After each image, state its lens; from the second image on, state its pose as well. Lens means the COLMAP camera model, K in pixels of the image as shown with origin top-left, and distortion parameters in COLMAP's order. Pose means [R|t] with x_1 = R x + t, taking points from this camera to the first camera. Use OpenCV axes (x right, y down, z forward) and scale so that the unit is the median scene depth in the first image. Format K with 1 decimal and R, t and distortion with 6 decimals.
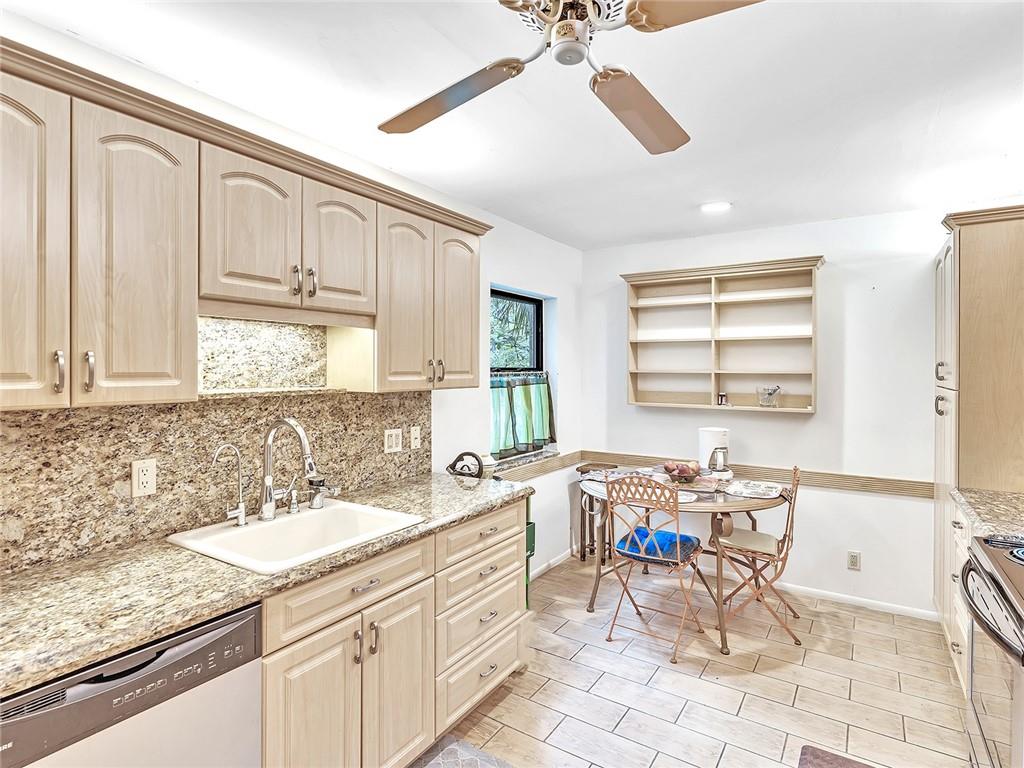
lens RADIAL K [[545.5, 0, 509.1], [0, 545.5, 370.7], [0, 0, 1]] dist [-0.002886, -0.001211]
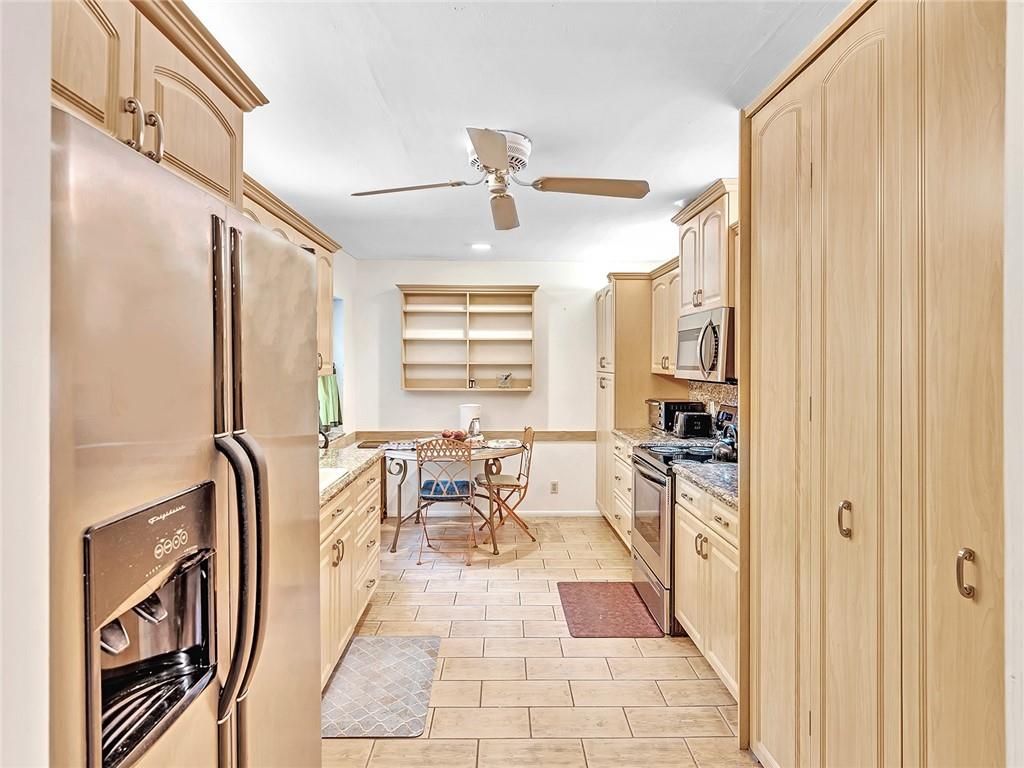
lens RADIAL K [[568.7, 0, 510.6], [0, 568.7, 365.8], [0, 0, 1]] dist [-0.000308, -0.000371]
pose [[0.823304, -0.003185, 0.567592, -0.368286], [0.001899, 0.999994, 0.002856, 0.004931], [-0.567598, -0.001274, 0.823305, -0.238255]]
